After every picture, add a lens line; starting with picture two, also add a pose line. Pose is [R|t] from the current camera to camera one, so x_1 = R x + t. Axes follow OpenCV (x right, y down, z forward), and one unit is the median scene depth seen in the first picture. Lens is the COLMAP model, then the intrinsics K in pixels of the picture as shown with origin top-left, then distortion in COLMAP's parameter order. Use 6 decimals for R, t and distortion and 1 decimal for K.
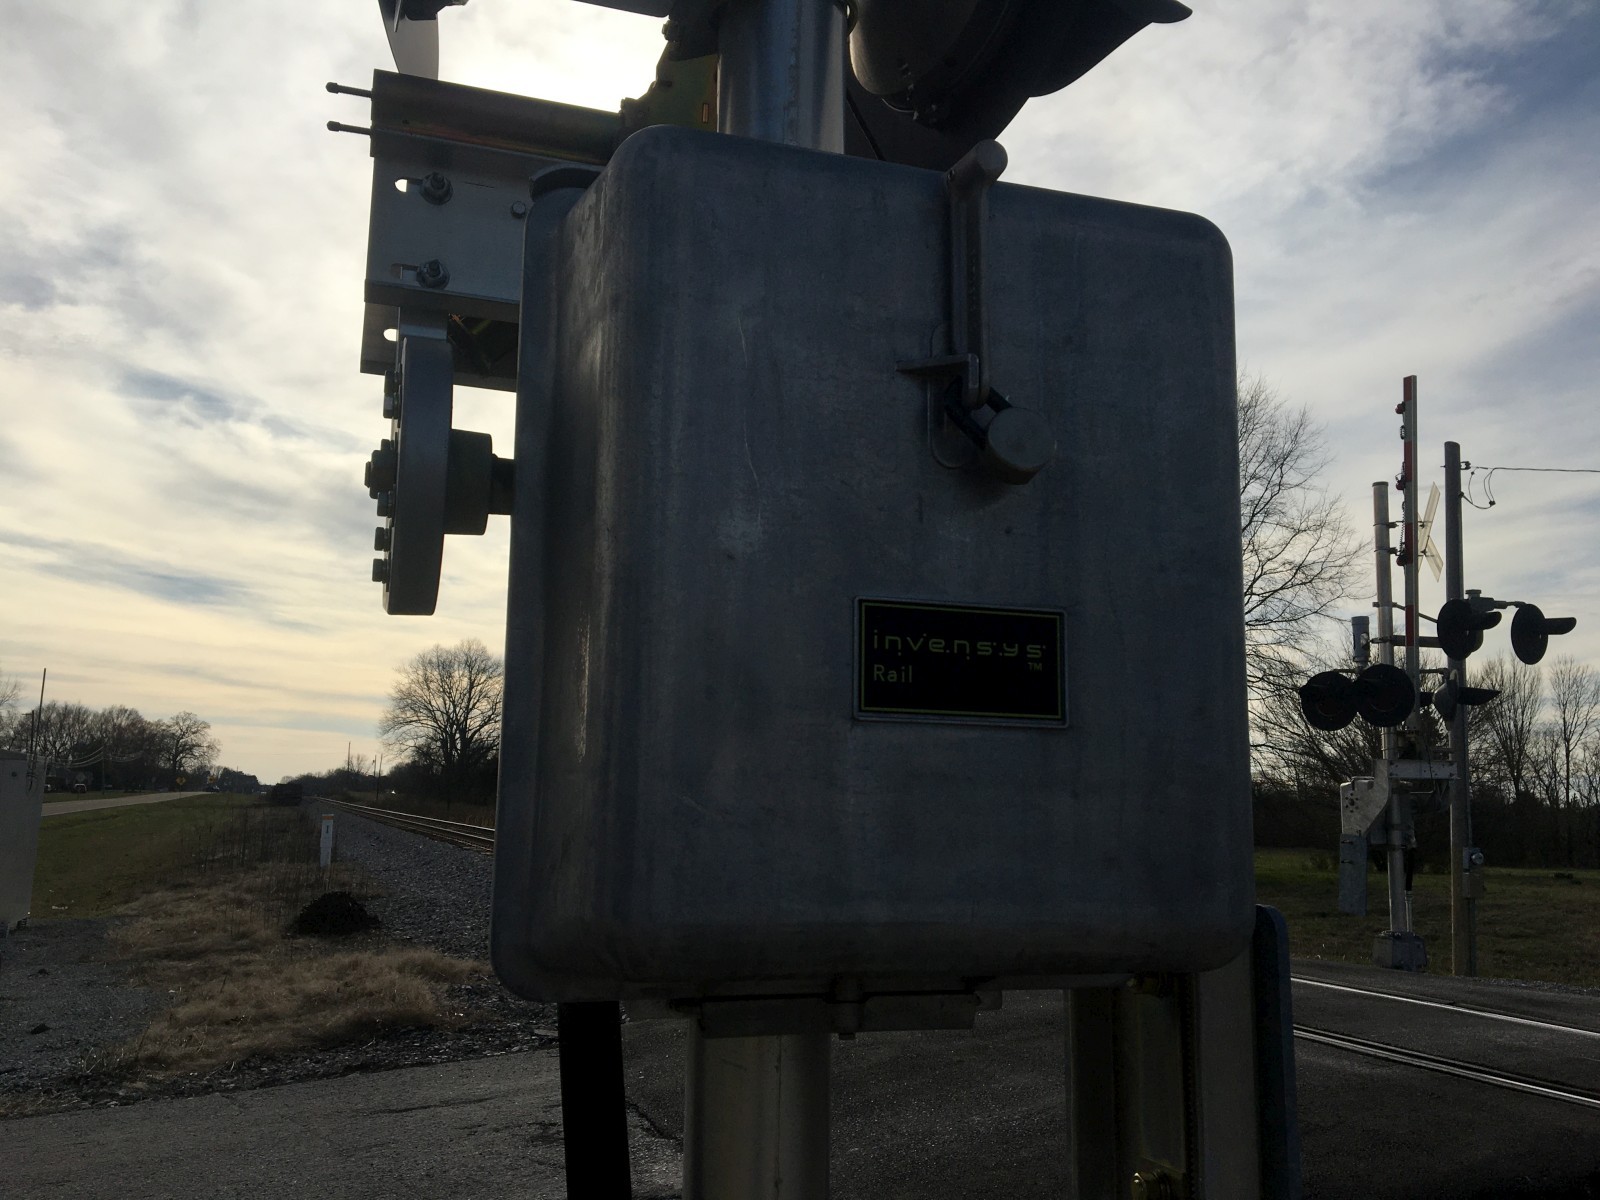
lens RADIAL K [[1344.7, 0, 794.0], [0, 1344.7, 638.5], [0, 0, 1]] dist [0.089635, -0.164387]
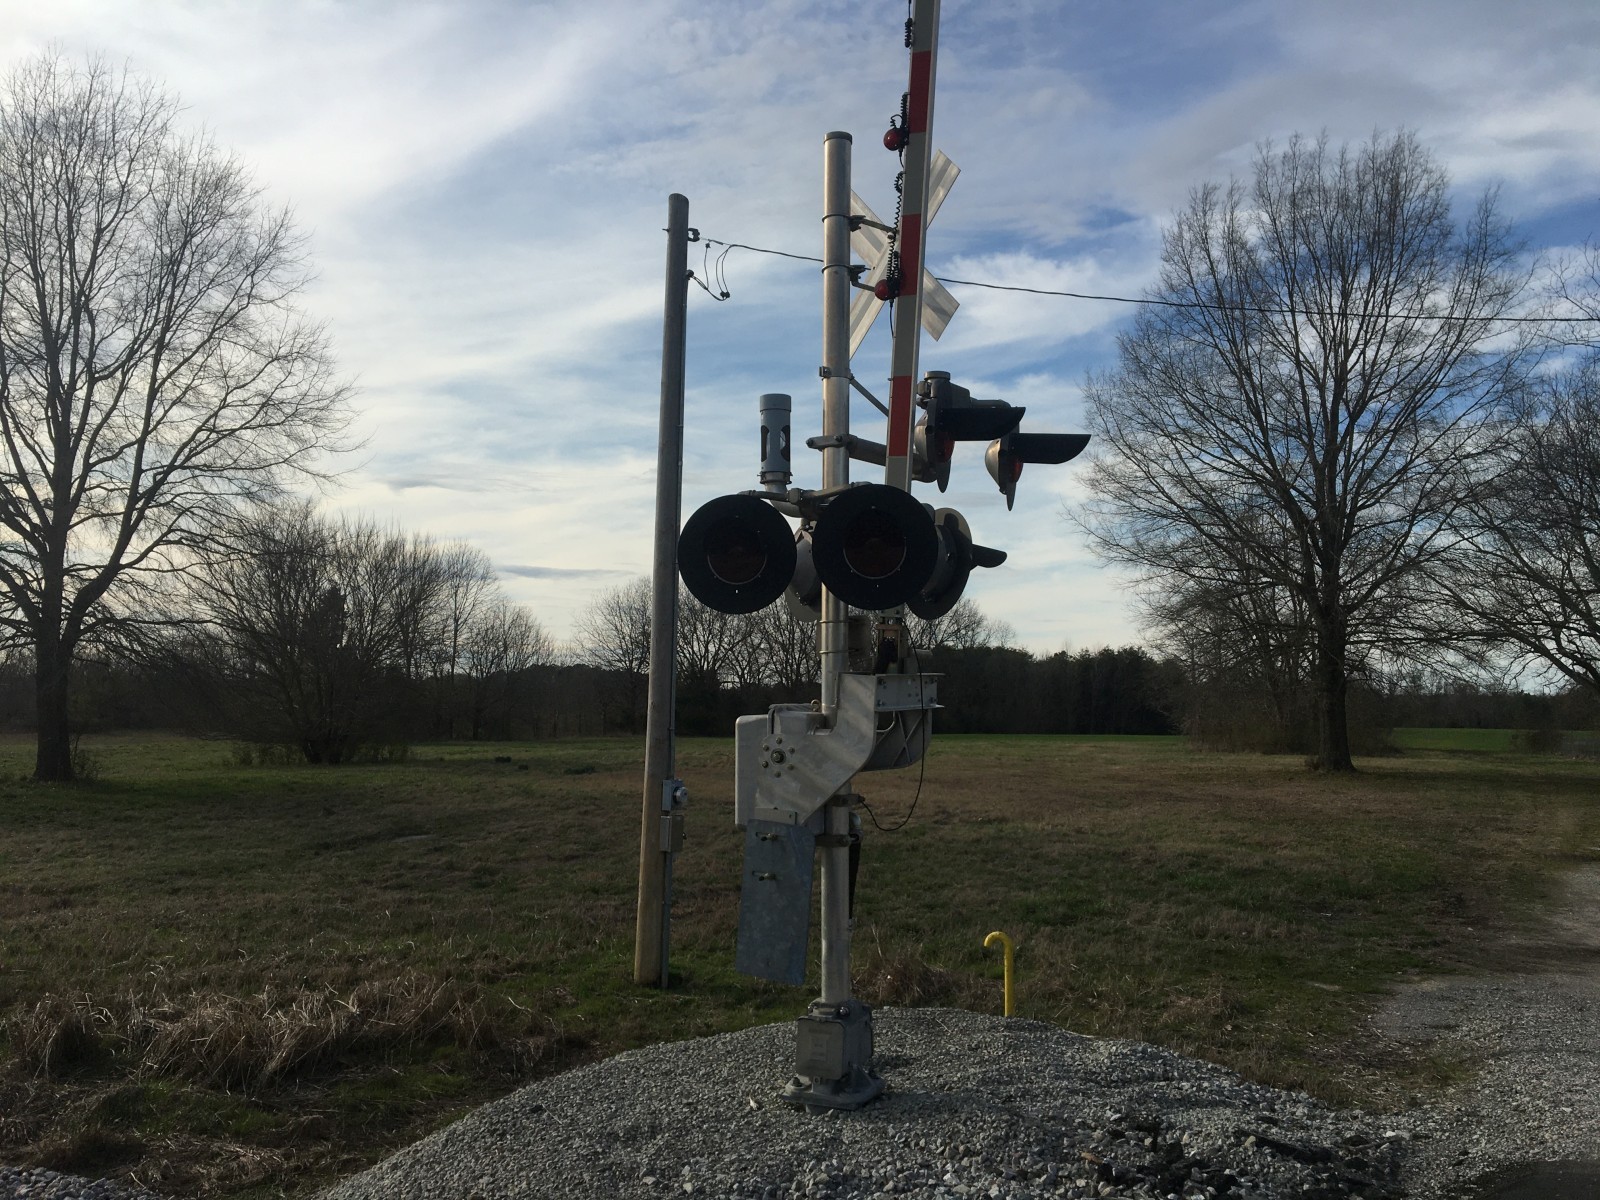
lens RADIAL K [[1344.7, 0, 794.0], [0, 1344.7, 638.5], [0, 0, 1]] dist [0.089635, -0.164387]
pose [[0.703681, 0.016709, 0.710320, 0.042376], [-0.082368, 0.994901, 0.058194, 0.033393], [-0.705726, -0.099458, 0.701469, 0.459124]]
